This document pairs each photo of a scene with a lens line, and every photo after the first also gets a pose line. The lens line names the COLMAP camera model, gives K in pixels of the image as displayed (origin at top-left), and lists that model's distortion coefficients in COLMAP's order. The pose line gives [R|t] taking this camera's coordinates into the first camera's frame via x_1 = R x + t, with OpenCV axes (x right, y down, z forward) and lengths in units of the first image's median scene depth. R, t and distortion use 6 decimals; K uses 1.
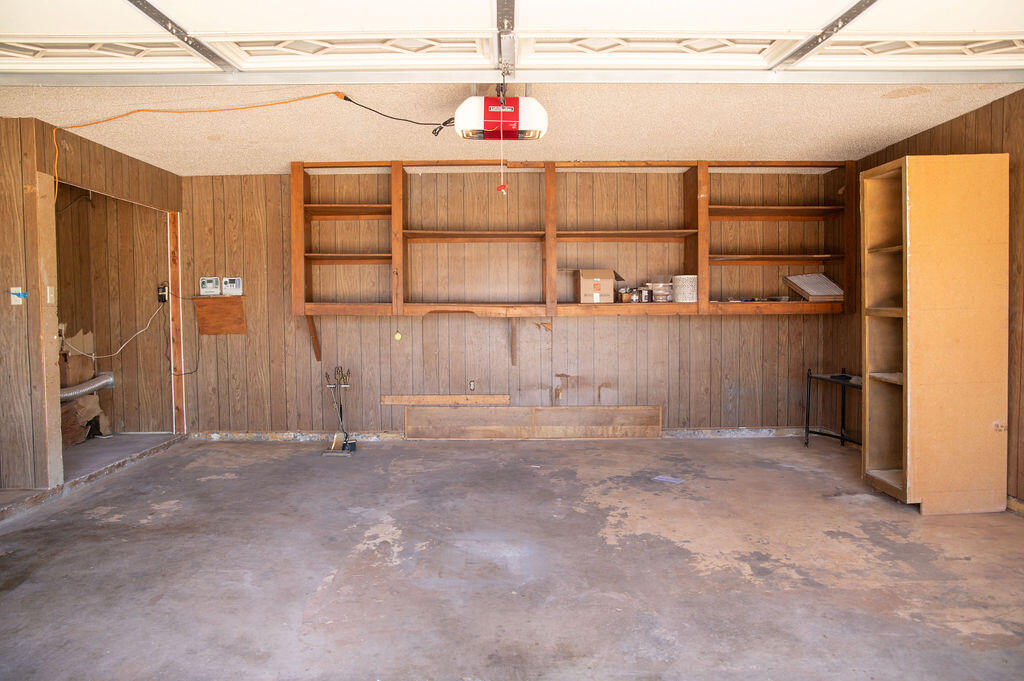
lens RADIAL K [[720.7, 0, 516.9], [0, 720.7, 343.5], [0, 0, 1]] dist [-0.107869, 0.079951]
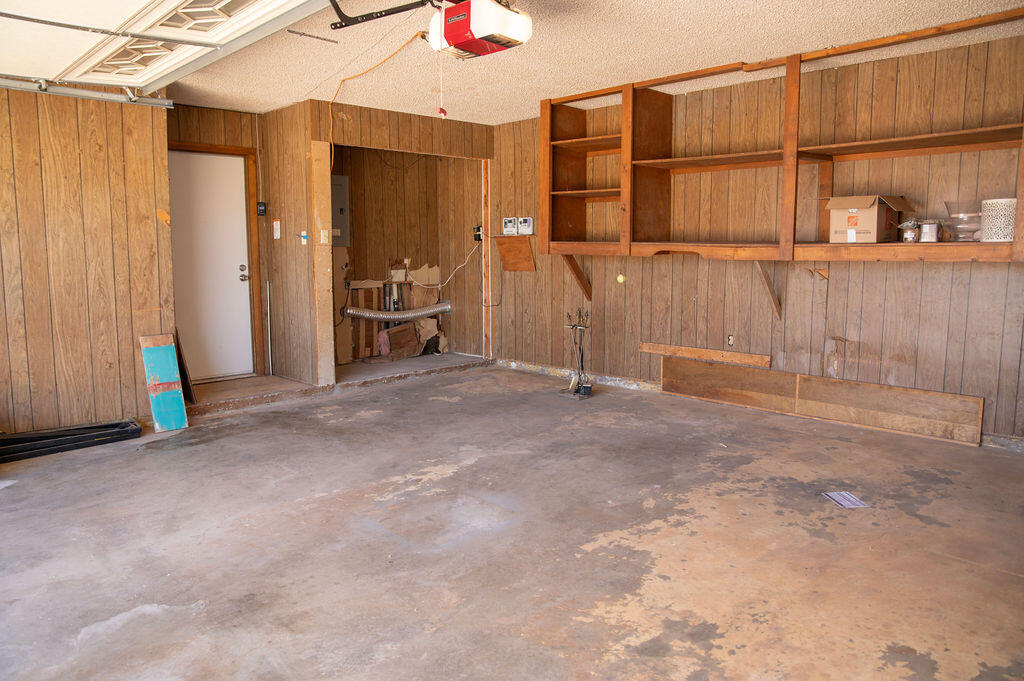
lens RADIAL K [[720.7, 0, 516.9], [0, 720.7, 343.5], [0, 0, 1]] dist [-0.107869, 0.079951]
pose [[0.684985, 0.098465, -0.721873, 0.530186], [-0.036056, 0.994193, 0.101397, -0.019962], [0.727665, -0.043428, 0.684557, 0.345300]]
